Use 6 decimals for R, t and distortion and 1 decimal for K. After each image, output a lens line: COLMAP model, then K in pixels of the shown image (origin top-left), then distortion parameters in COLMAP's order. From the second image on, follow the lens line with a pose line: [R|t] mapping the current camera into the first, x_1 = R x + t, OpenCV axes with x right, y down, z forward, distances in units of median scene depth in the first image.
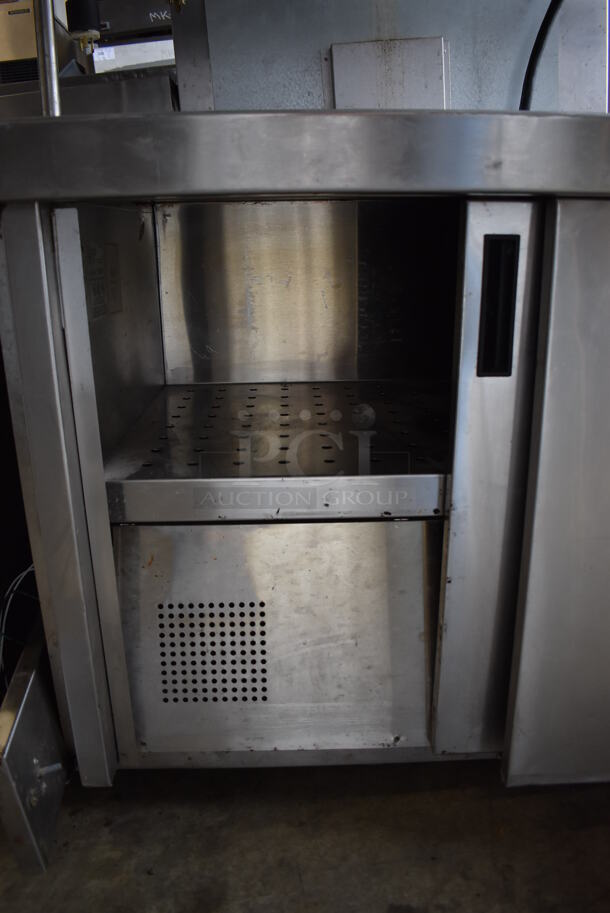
lens RADIAL K [[707.9, 0, 301.8], [0, 707.9, 453.1], [0, 0, 1]] dist [-0.091601, 0.011152]
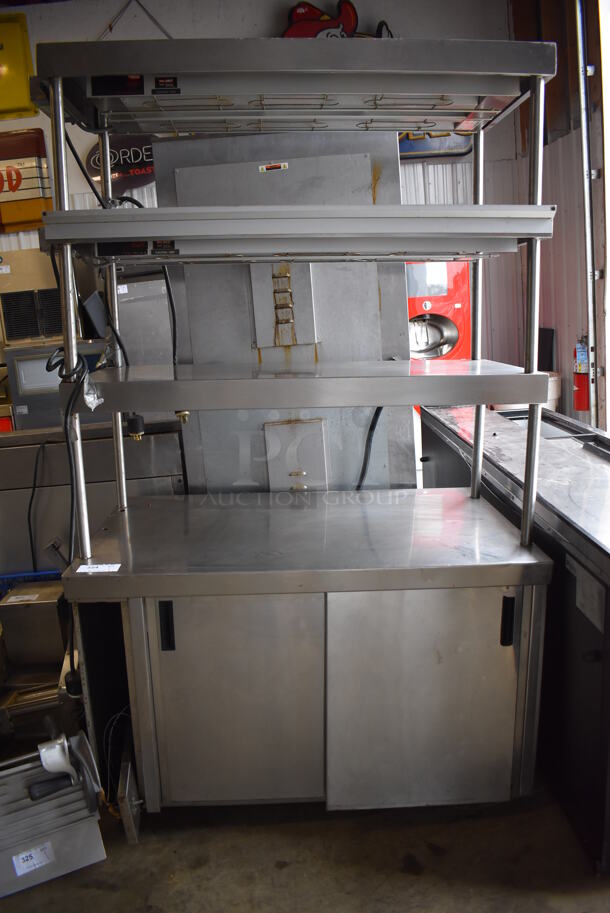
lens RADIAL K [[707.9, 0, 301.8], [0, 707.9, 453.1], [0, 0, 1]] dist [-0.091601, 0.011152]
pose [[0.999769, -0.006750, 0.020382, 0.165096], [0.008963, 0.993831, -0.110541, -0.463174], [-0.019510, 0.110698, 0.993663, -1.457188]]
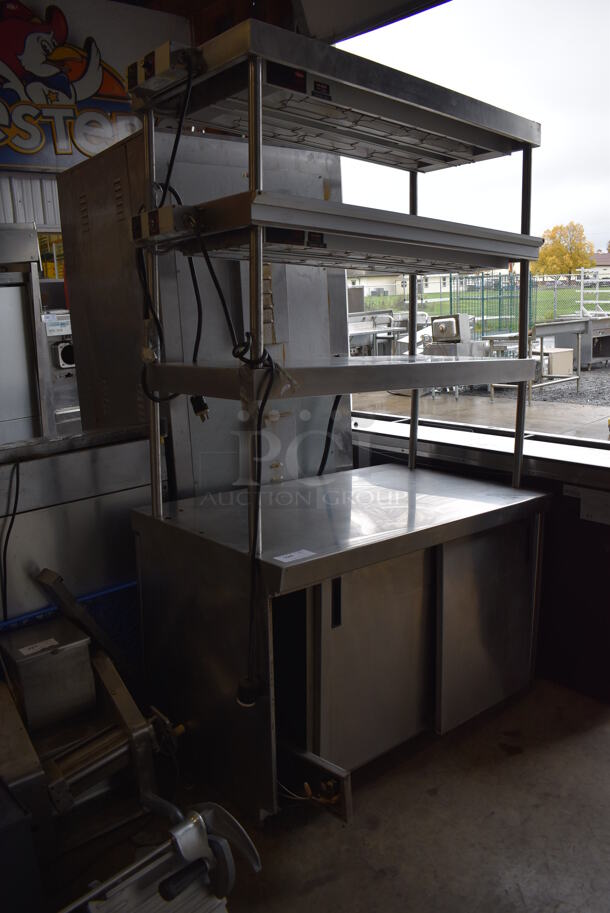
lens RADIAL K [[707.9, 0, 301.8], [0, 707.9, 453.1], [0, 0, 1]] dist [-0.091601, 0.011152]
pose [[0.774323, -0.092406, 0.626007, -1.721991], [0.184364, 0.979306, -0.083487, -0.476993], [-0.605337, 0.180059, 0.775336, -0.993732]]
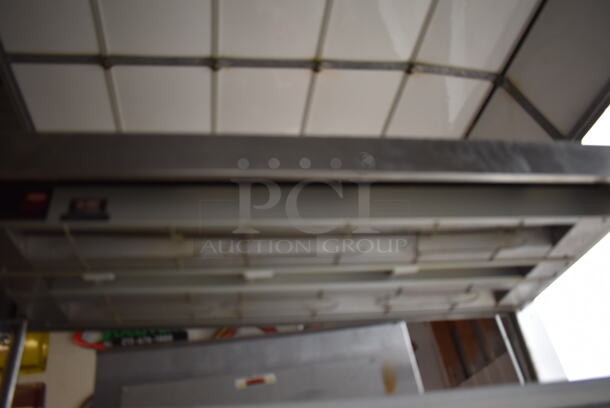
lens RADIAL K [[476.7, 0, 305.0], [0, 476.7, 204.0], [0, 0, 1]] dist [-0.086236, 0.002546]
pose [[0.992328, -0.004898, 0.123532, 0.090055], [0.102501, 0.591258, -0.799942, -1.086224], [-0.069121, 0.806468, 0.587224, -0.054028]]
